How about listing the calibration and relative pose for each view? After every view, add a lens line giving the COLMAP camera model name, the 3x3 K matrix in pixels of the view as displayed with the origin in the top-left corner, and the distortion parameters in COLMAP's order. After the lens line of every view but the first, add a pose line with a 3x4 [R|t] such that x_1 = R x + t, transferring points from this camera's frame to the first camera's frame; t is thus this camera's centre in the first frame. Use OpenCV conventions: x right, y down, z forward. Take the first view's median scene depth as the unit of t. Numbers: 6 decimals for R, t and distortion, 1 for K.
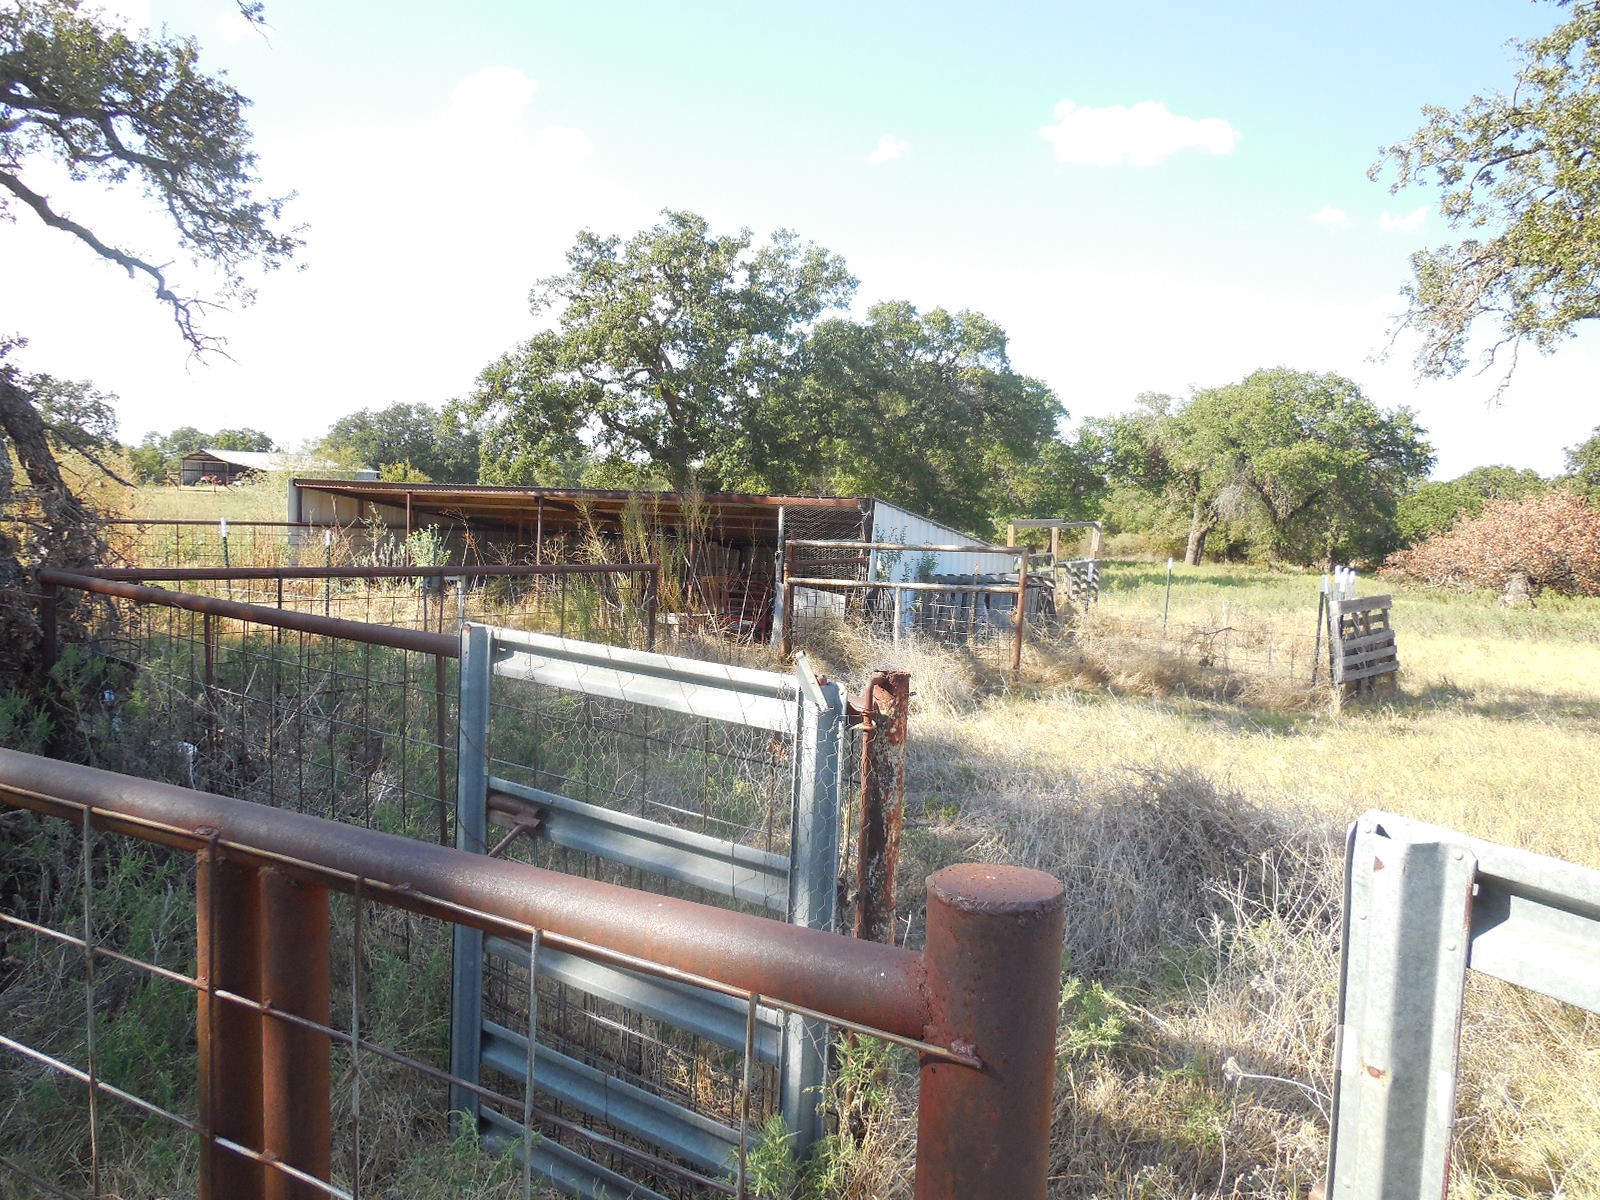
lens RADIAL K [[1174.6, 0, 798.1], [0, 1174.6, 606.1], [0, 0, 1]] dist [-0.011883, -0.004144]
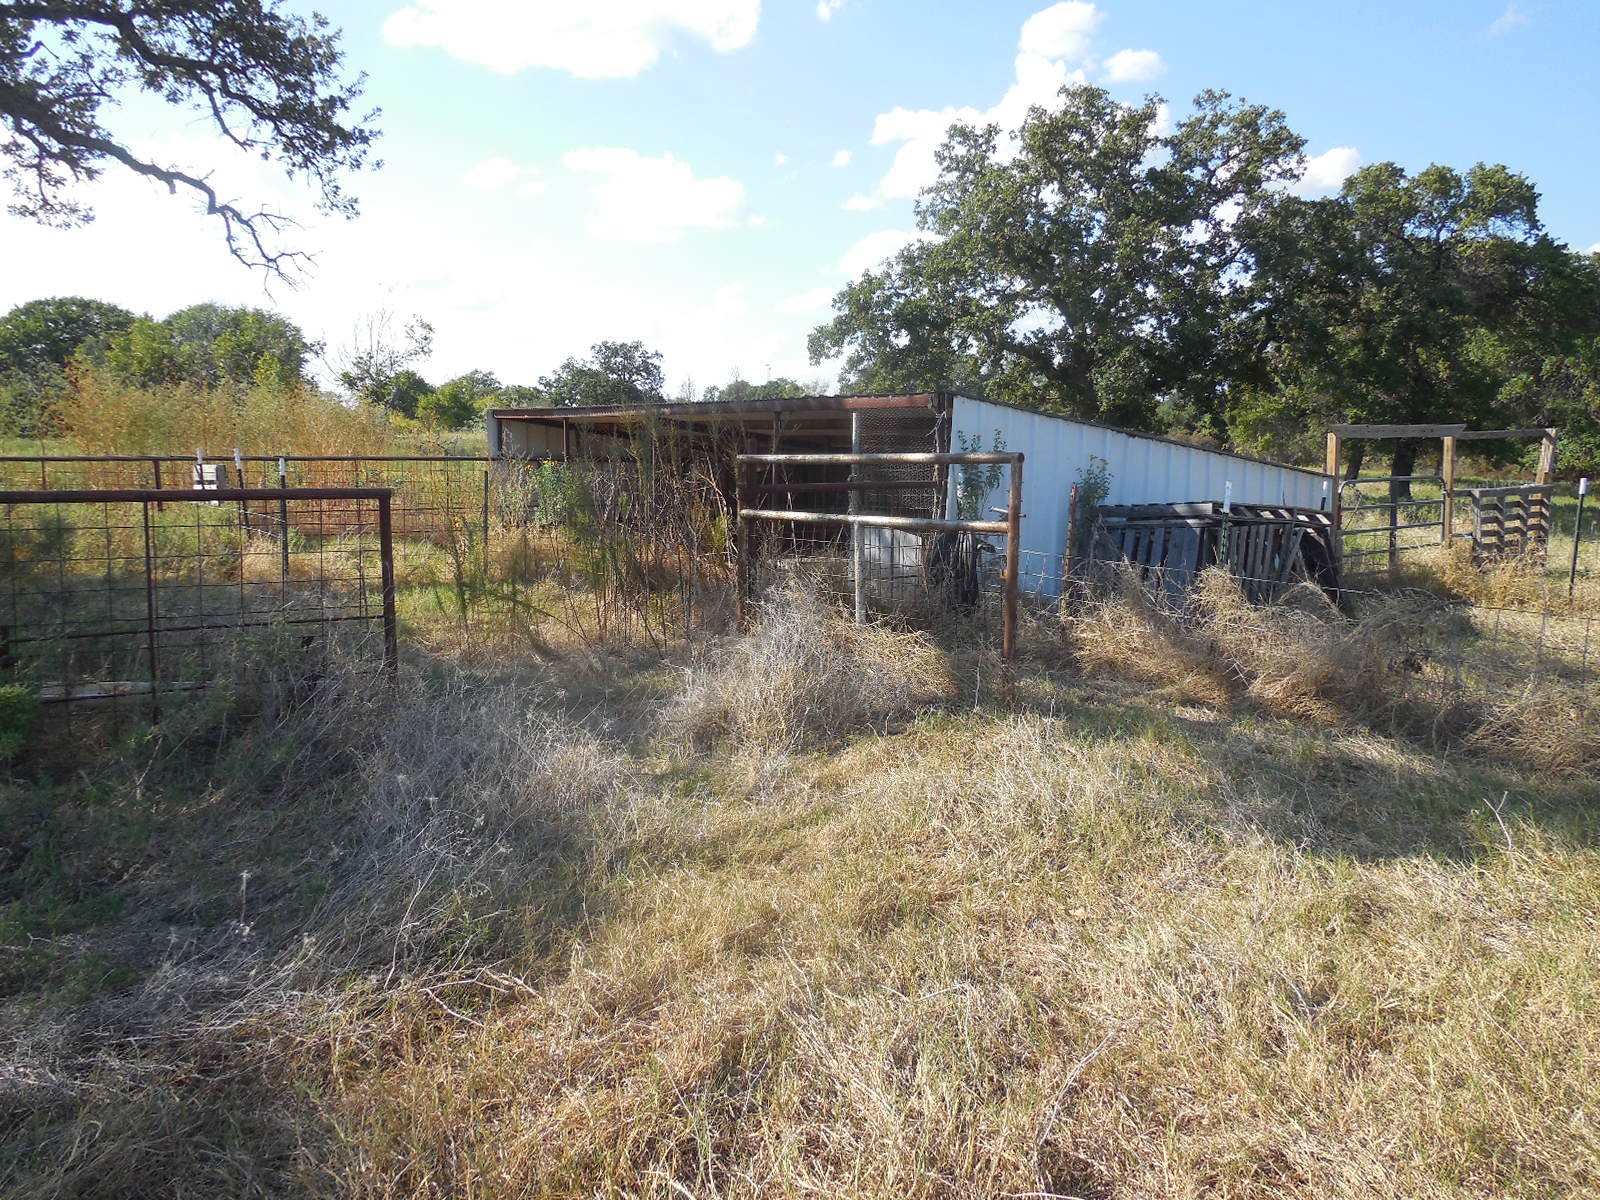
lens RADIAL K [[1174.6, 0, 801.3], [0, 1174.6, 593.5], [0, 0, 1]] dist [-0.011883, -0.004144]
pose [[0.896377, 0.026196, -0.442517, 0.102867], [-0.008242, 0.999065, 0.042447, -0.001390], [0.443216, -0.034401, 0.895755, 0.126473]]
